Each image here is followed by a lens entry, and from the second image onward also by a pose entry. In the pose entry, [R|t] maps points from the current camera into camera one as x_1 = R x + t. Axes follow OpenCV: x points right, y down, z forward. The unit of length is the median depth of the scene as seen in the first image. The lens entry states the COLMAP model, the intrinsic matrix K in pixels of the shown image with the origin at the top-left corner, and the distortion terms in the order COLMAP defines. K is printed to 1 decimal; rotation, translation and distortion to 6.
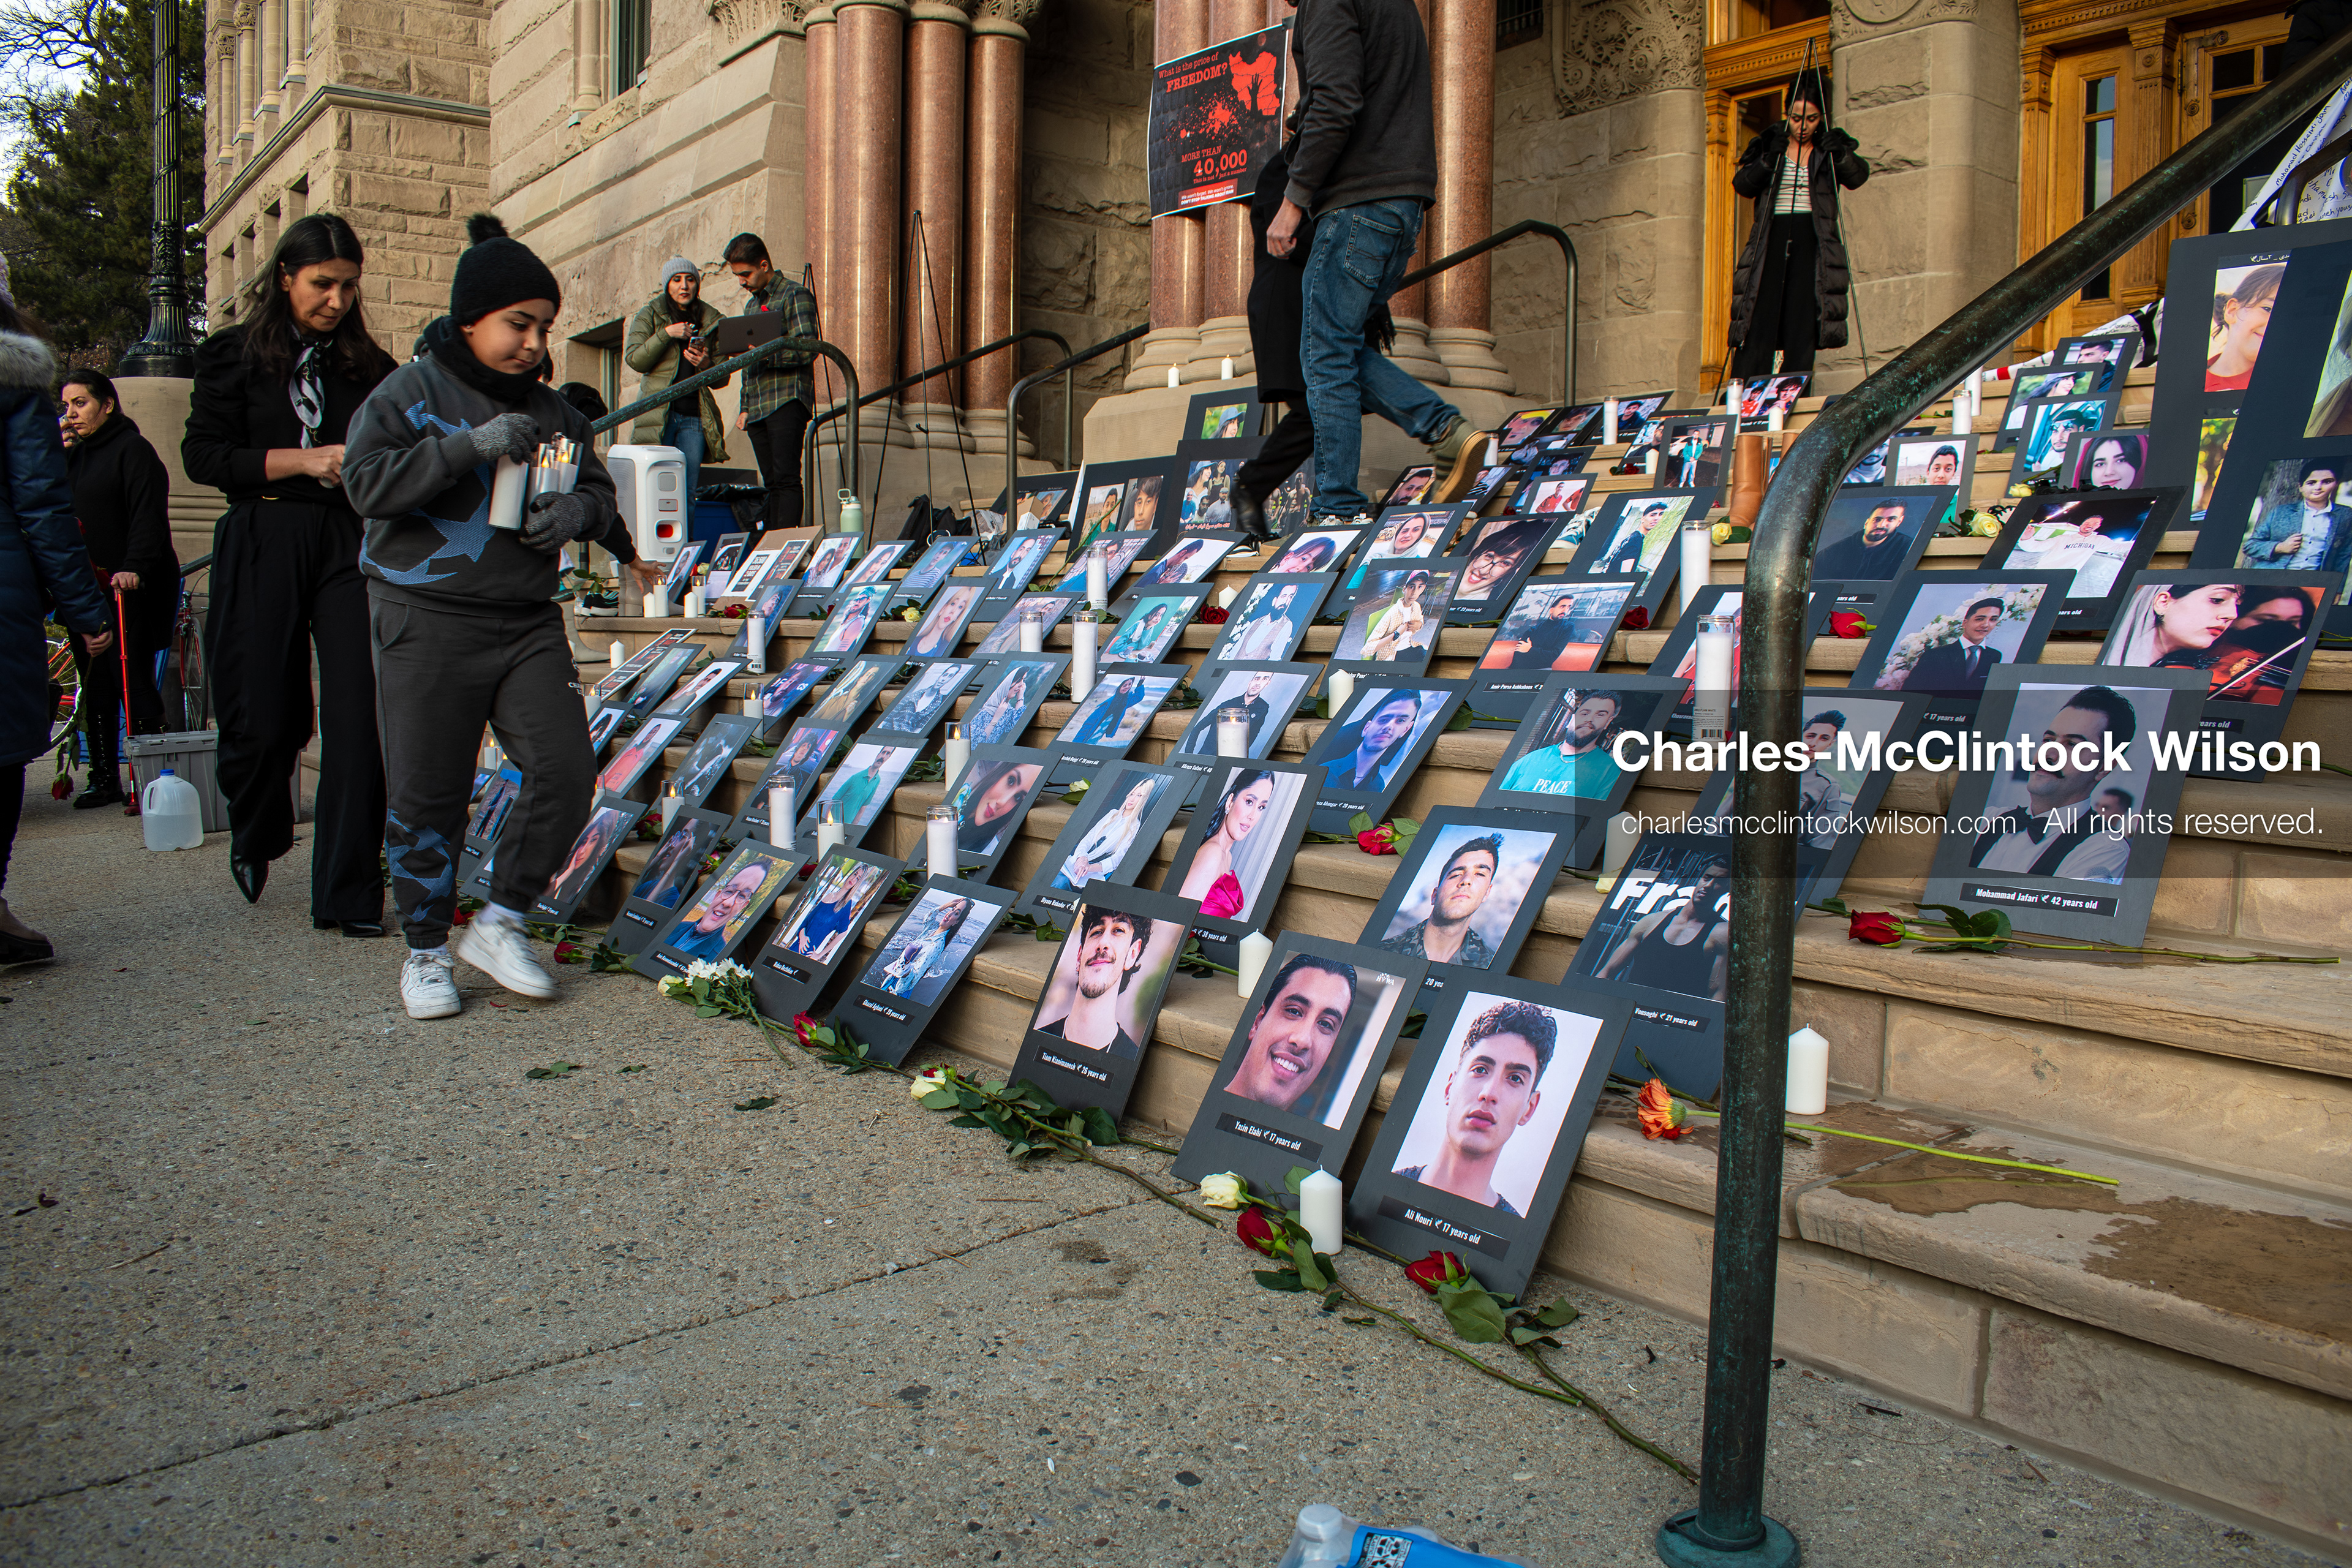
lens RADIAL K [[1825.9, 0, 1174.2], [0, 1825.9, 786.7], [0, 0, 1]] dist [-0.099003, 0.015438]
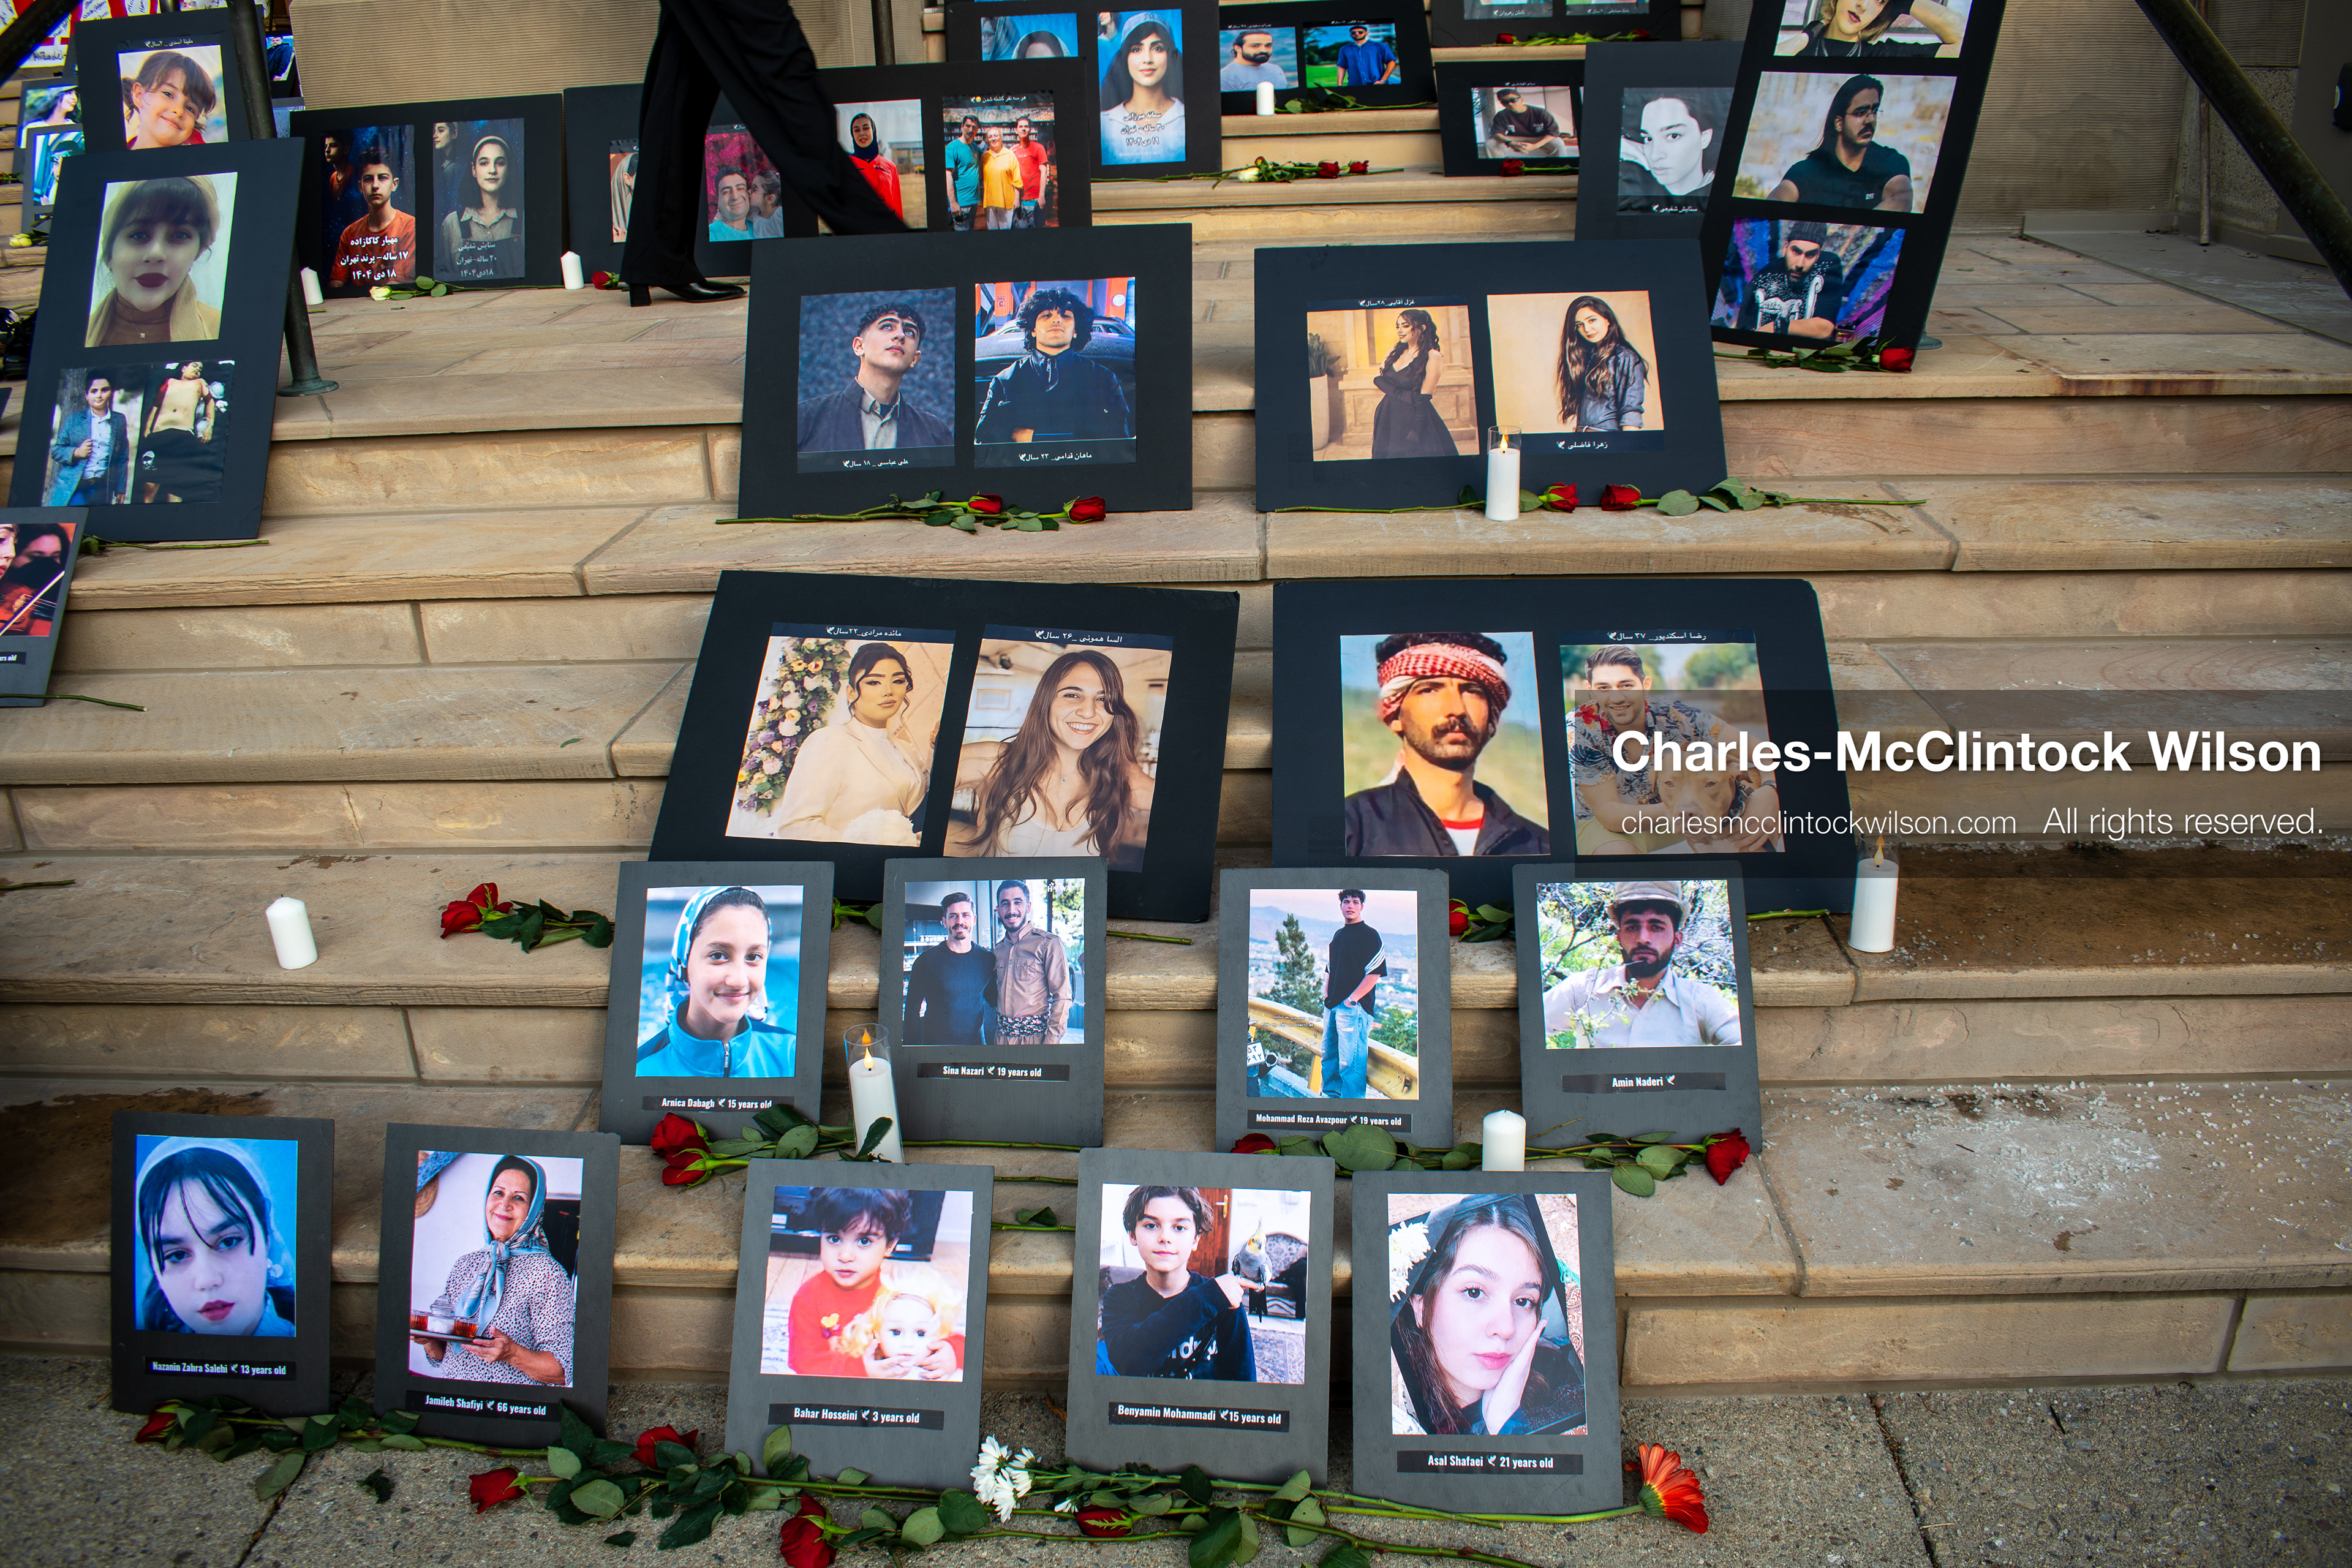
lens RADIAL K [[1816.8, 0, 1181.7], [0, 1816.8, 794.0], [0, 0, 1]] dist [-0.107222, 0.029372]
pose [[0.648668, -0.320641, 0.690232, 0.156028], [0.111430, 0.937159, 0.330629, -0.162126], [-0.752870, -0.137556, 0.643634, -0.269942]]
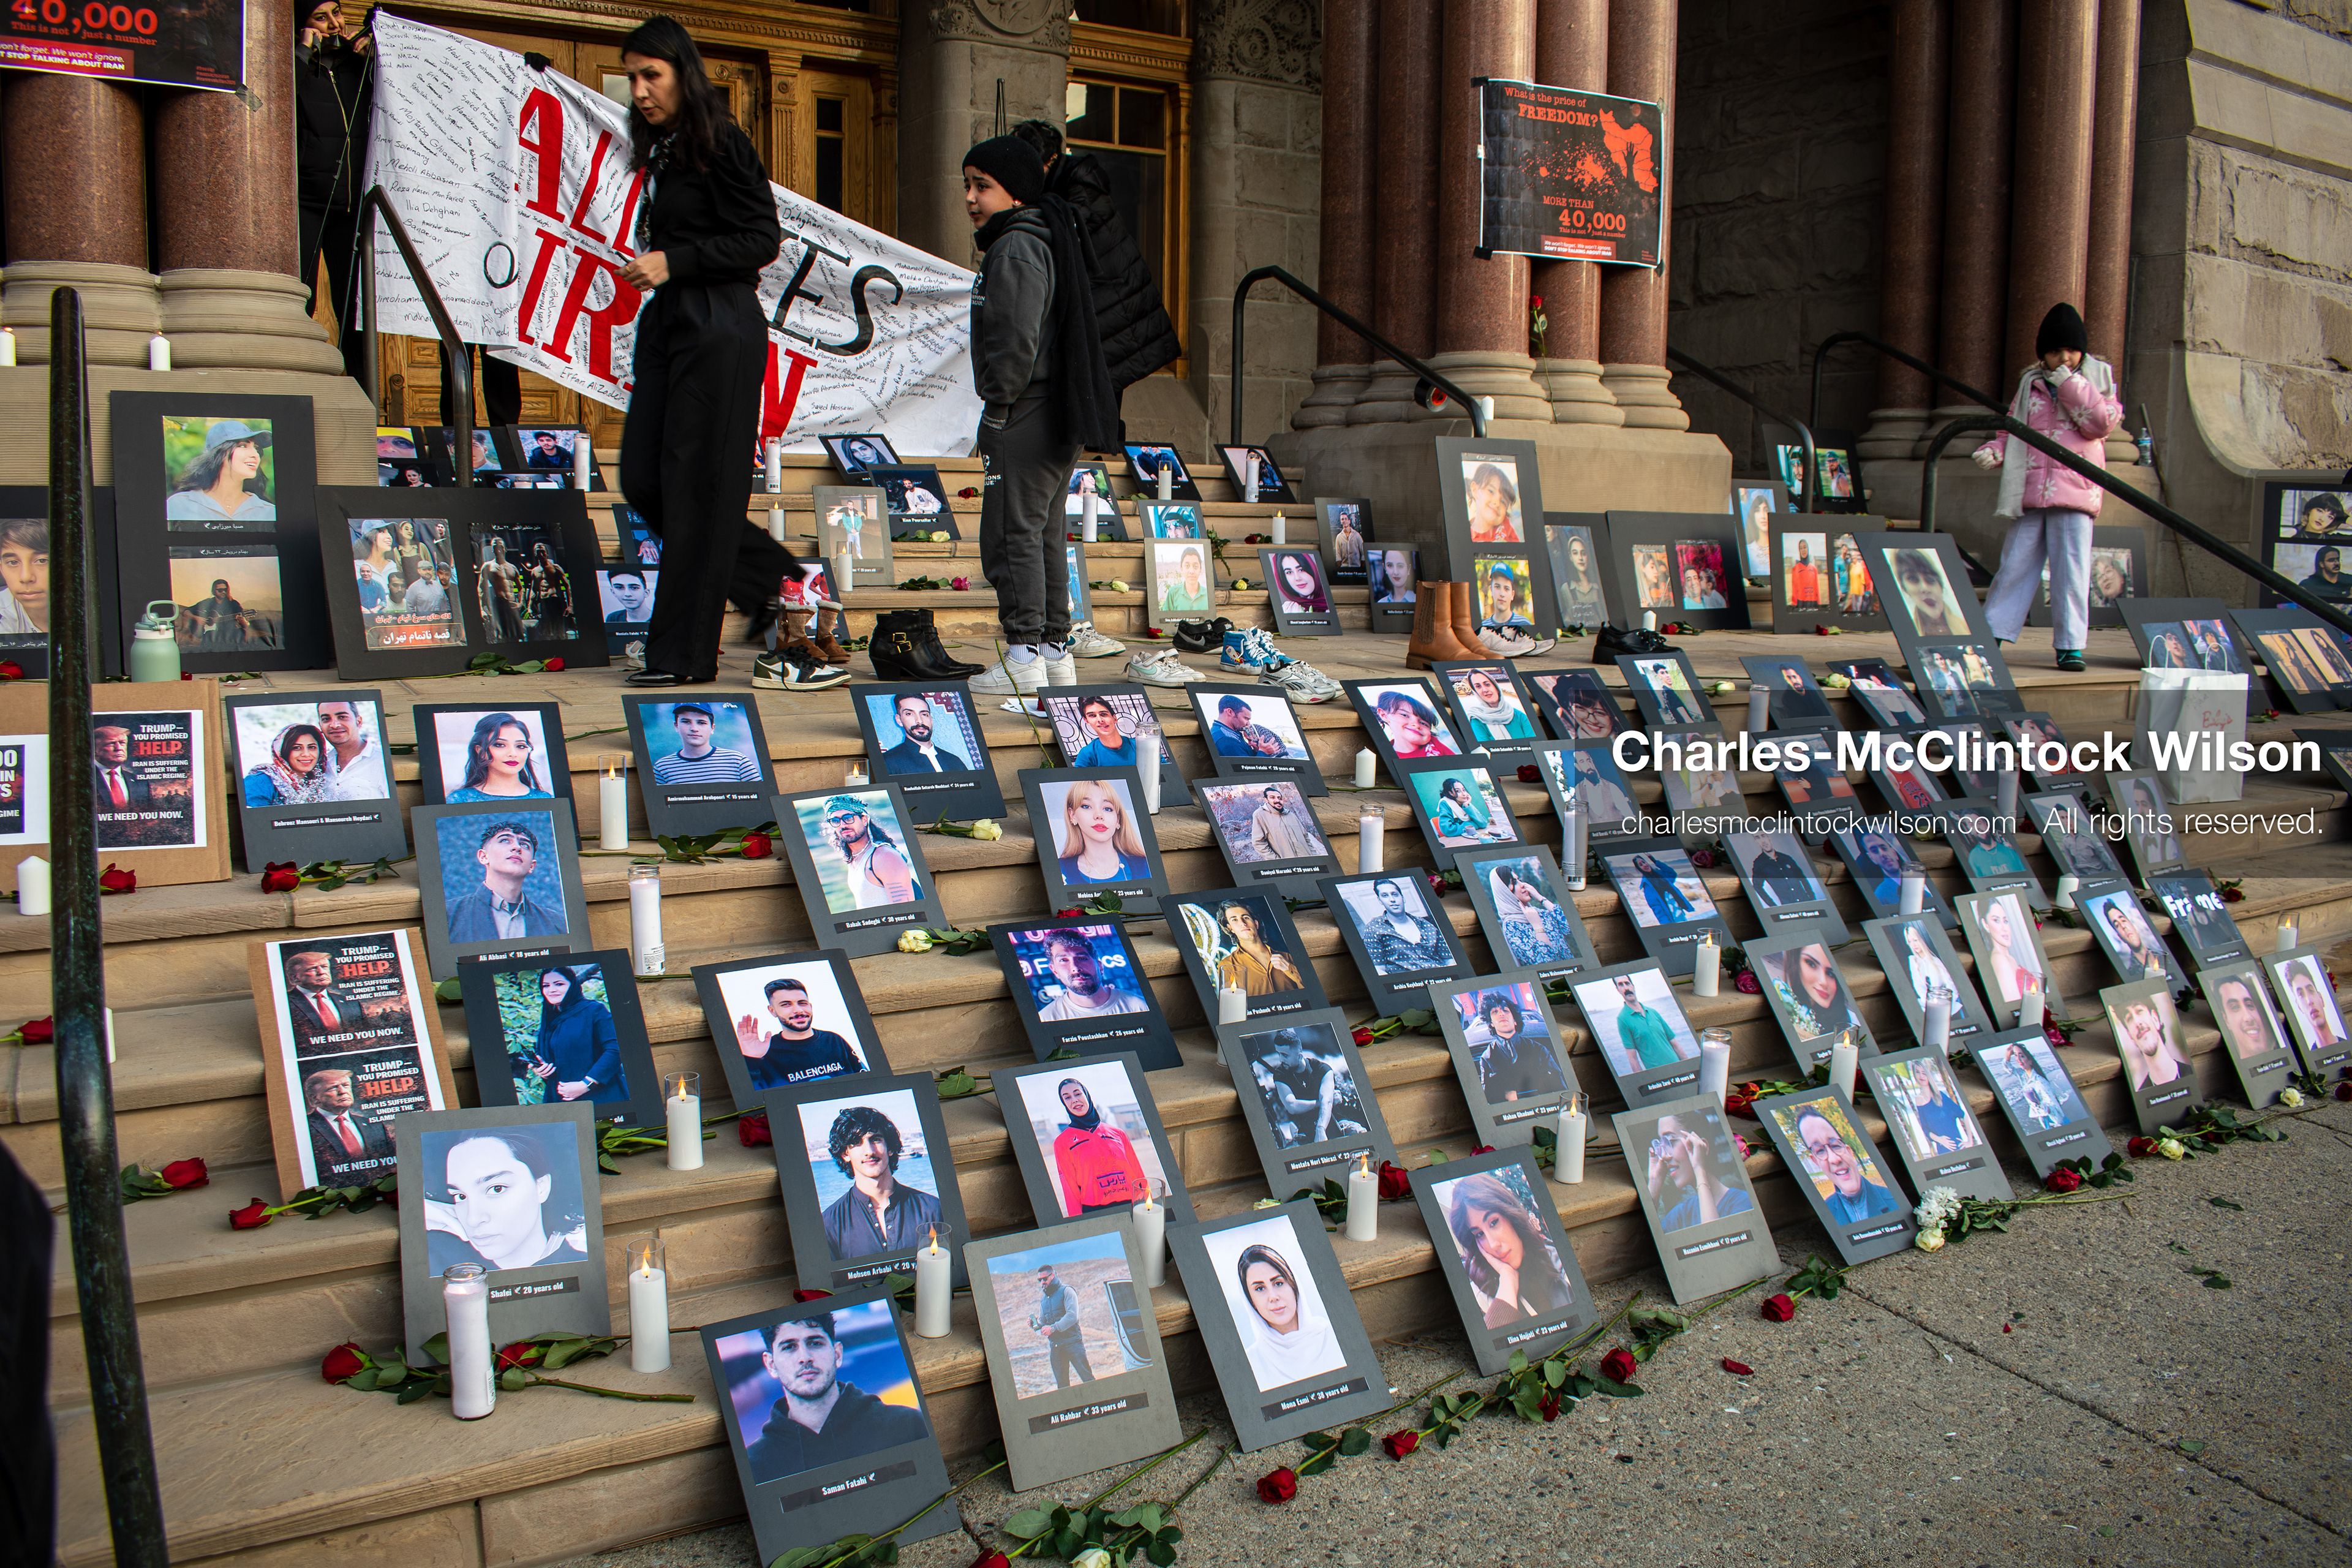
lens RADIAL K [[1821.6, 0, 1173.6], [0, 1821.6, 790.0], [0, 0, 1]] dist [-0.100180, 0.017529]
pose [[0.105708, -0.159604, 0.981505, -1.182478], [0.075034, 0.985501, 0.152173, -0.302402], [-0.991562, 0.057561, 0.116151, 1.208644]]
